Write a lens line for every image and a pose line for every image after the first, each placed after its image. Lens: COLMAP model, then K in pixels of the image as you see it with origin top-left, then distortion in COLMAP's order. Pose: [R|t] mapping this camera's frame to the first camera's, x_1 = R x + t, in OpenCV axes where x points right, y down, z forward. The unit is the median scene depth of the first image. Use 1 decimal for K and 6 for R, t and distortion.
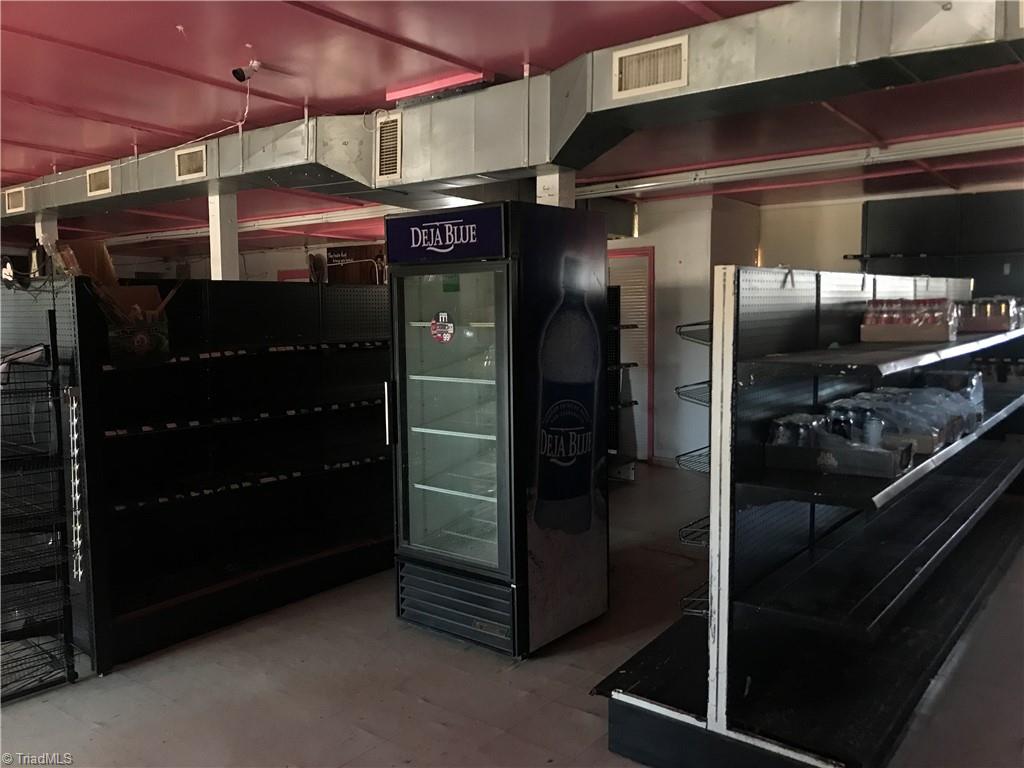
lens RADIAL K [[839.5, 0, 509.3], [0, 839.5, 382.1], [0, 0, 1]] dist [0.038891, -0.039898]
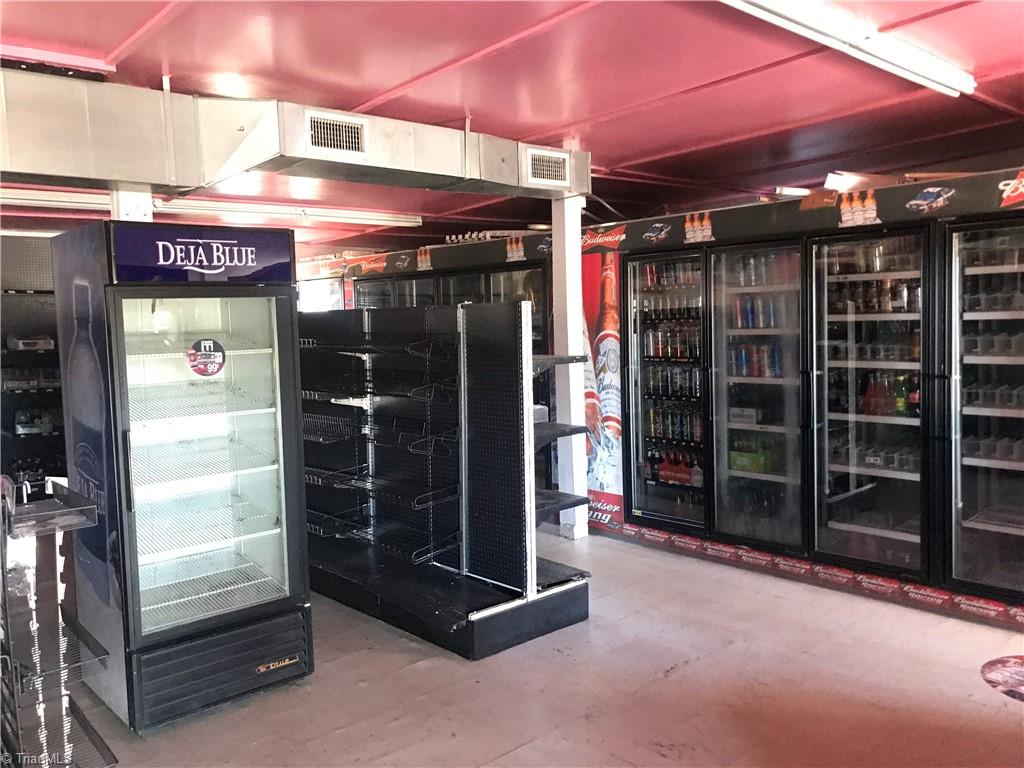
lens RADIAL K [[839.5, 0, 506.6], [0, 839.5, 376.7], [0, 0, 1]] dist [0.038891, -0.039898]
pose [[0.172052, -0.060537, 0.983226, -0.930034], [0.119462, 0.992026, 0.040174, -0.043198], [-0.977817, 0.110547, 0.177912, 0.544450]]
